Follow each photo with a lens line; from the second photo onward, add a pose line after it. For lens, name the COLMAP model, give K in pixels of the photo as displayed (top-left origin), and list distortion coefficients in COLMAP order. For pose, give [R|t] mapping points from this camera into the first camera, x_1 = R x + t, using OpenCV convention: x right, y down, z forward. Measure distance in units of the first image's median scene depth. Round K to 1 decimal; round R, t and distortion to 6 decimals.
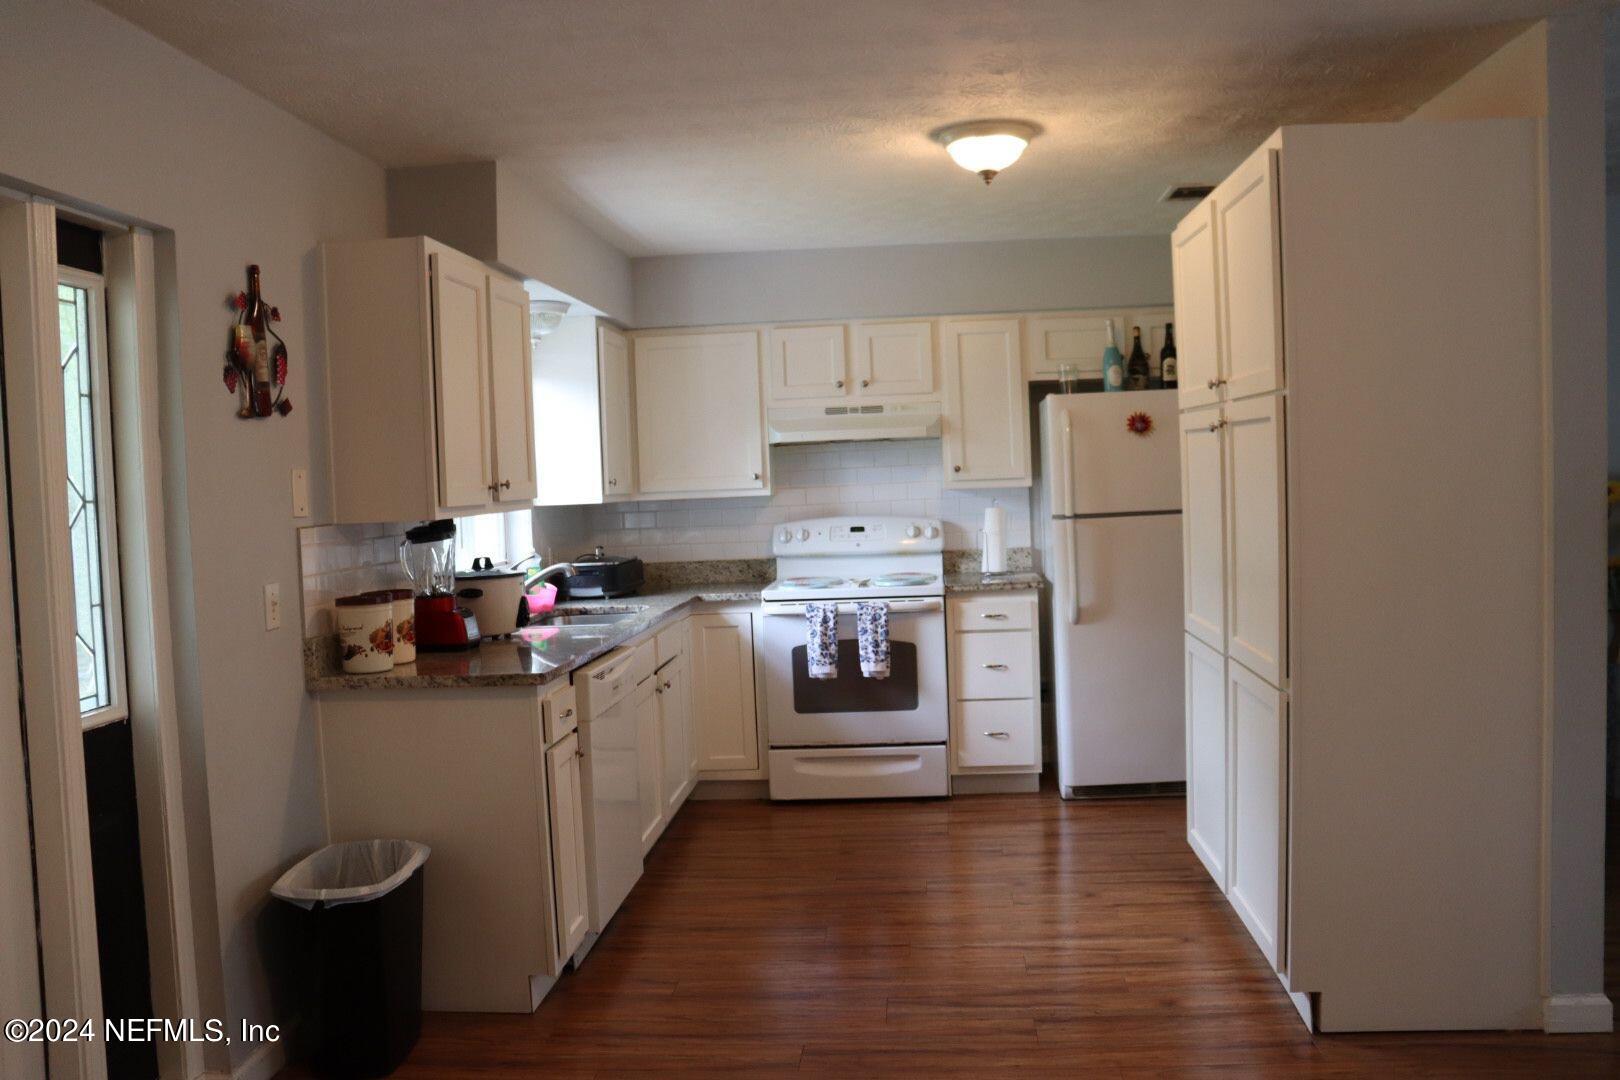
lens RADIAL K [[1337.2, 0, 810.0], [0, 1337.2, 540.0], [0, 0, 1]] dist [-0.179024, 0.159527]
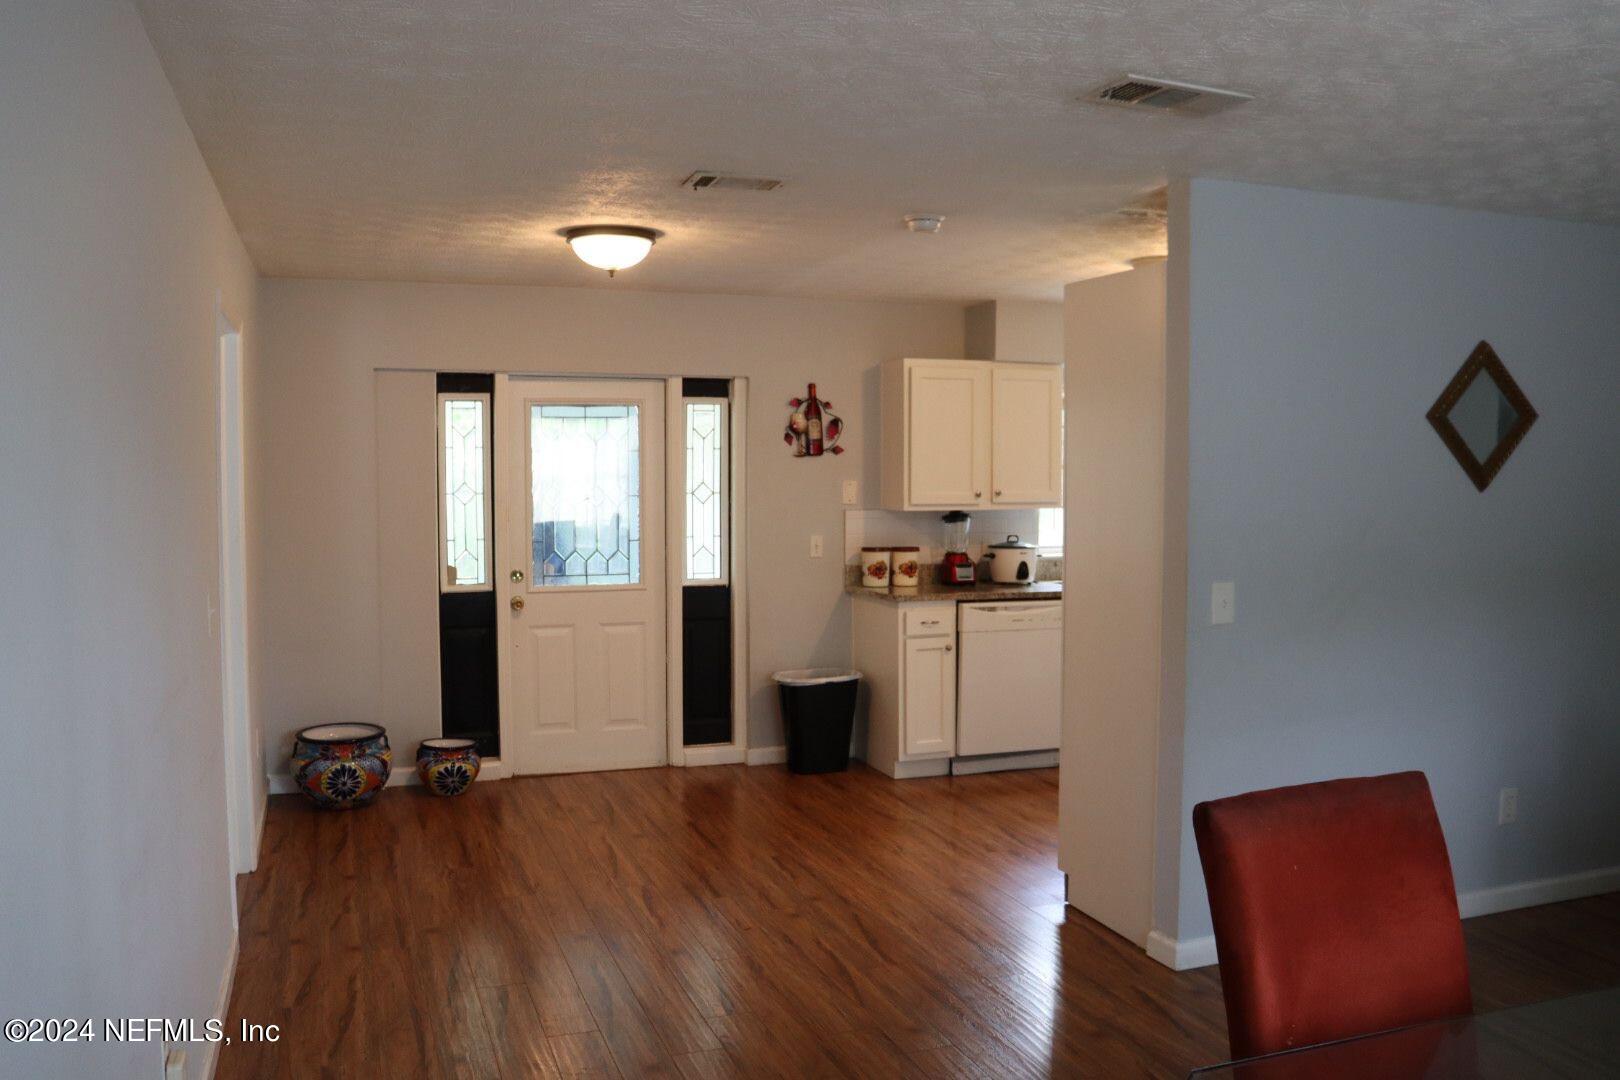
lens RADIAL K [[1337.2, 0, 810.0], [0, 1337.2, 540.0], [0, 0, 1]] dist [-0.179024, 0.159527]
pose [[0.416502, 0.091703, -0.904498, 1.551898], [-0.062286, 0.995440, 0.072242, -0.115669], [0.906999, 0.026249, 0.420315, 0.090885]]
